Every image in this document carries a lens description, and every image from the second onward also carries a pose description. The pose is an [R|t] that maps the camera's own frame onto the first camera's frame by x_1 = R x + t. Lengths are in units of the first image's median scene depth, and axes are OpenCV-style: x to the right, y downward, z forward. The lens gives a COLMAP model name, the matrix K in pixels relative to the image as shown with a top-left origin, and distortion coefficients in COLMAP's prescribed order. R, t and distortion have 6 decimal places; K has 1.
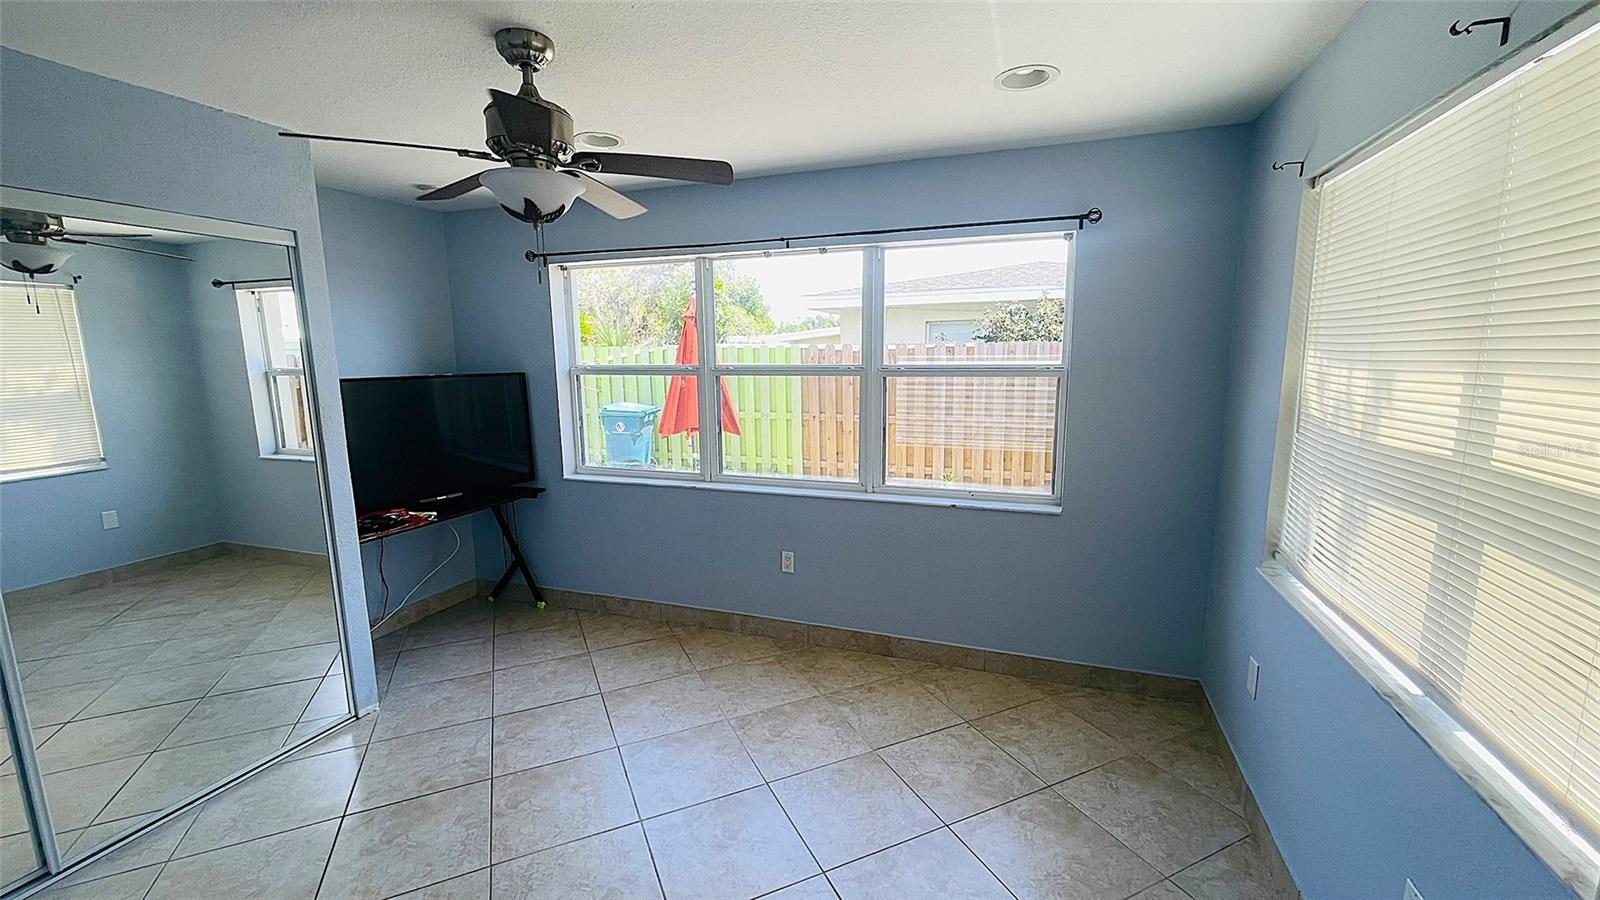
lens RADIAL K [[642.4, 0, 800.3], [0, 642.4, 457.5], [0, 0, 1]] dist [-0.000994, 0.000478]
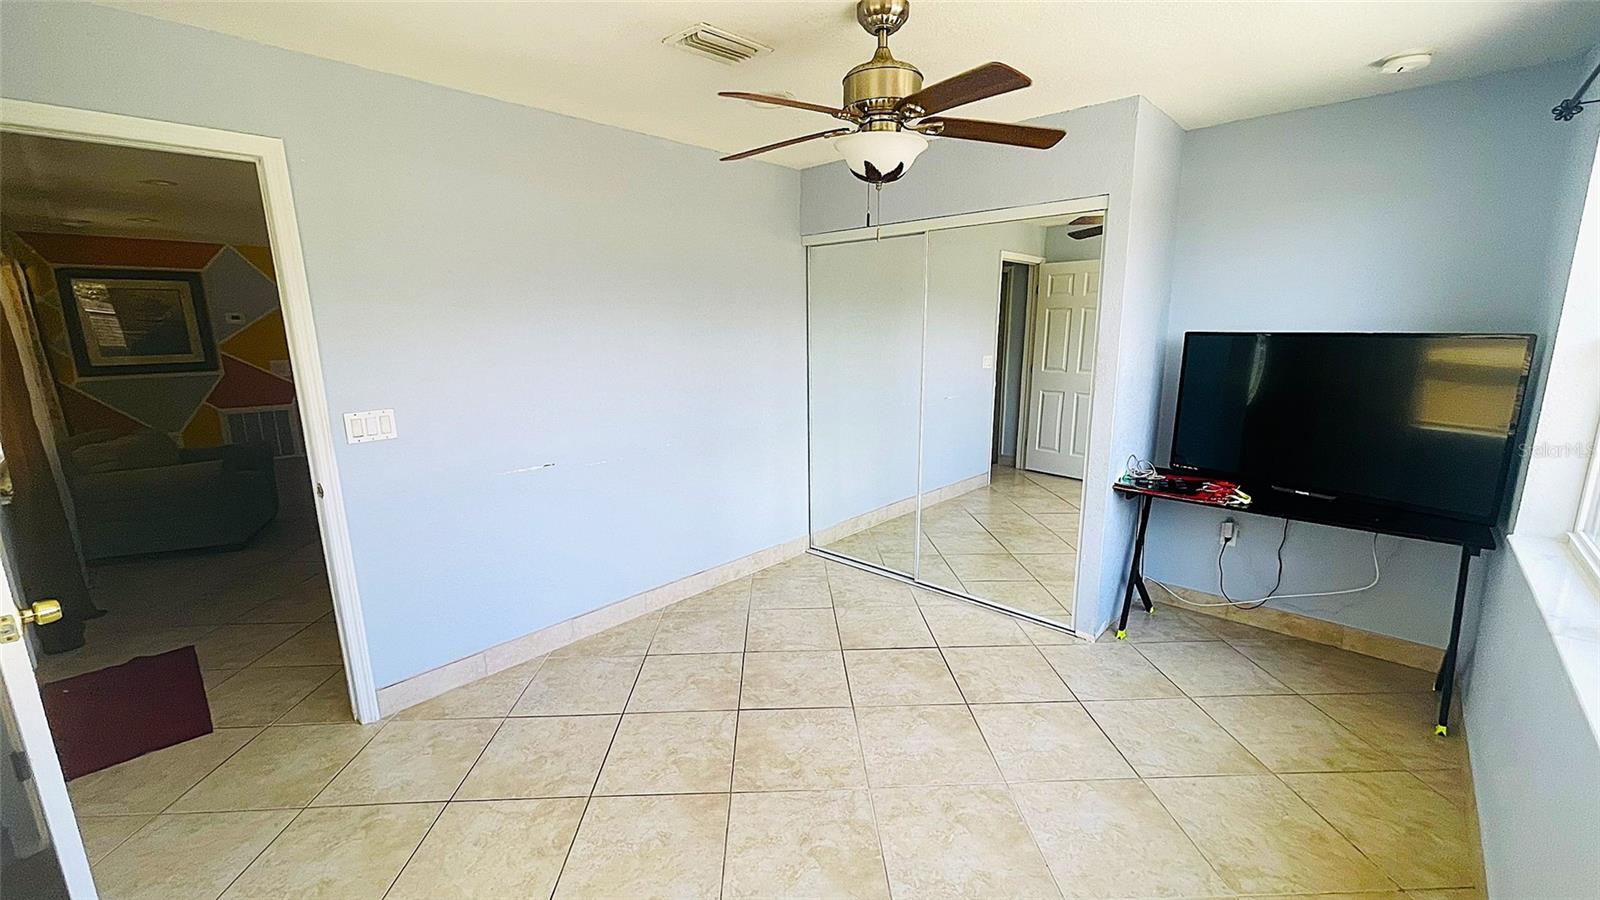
lens RADIAL K [[642.4, 0, 800.3], [0, 642.4, 457.5], [0, 0, 1]] dist [-0.000994, 0.000478]
pose [[-0.376661, 0.204979, -0.903388, 0.406514], [-0.140968, 0.951170, 0.274596, -0.118963], [0.915562, 0.230778, -0.329373, 0.791376]]
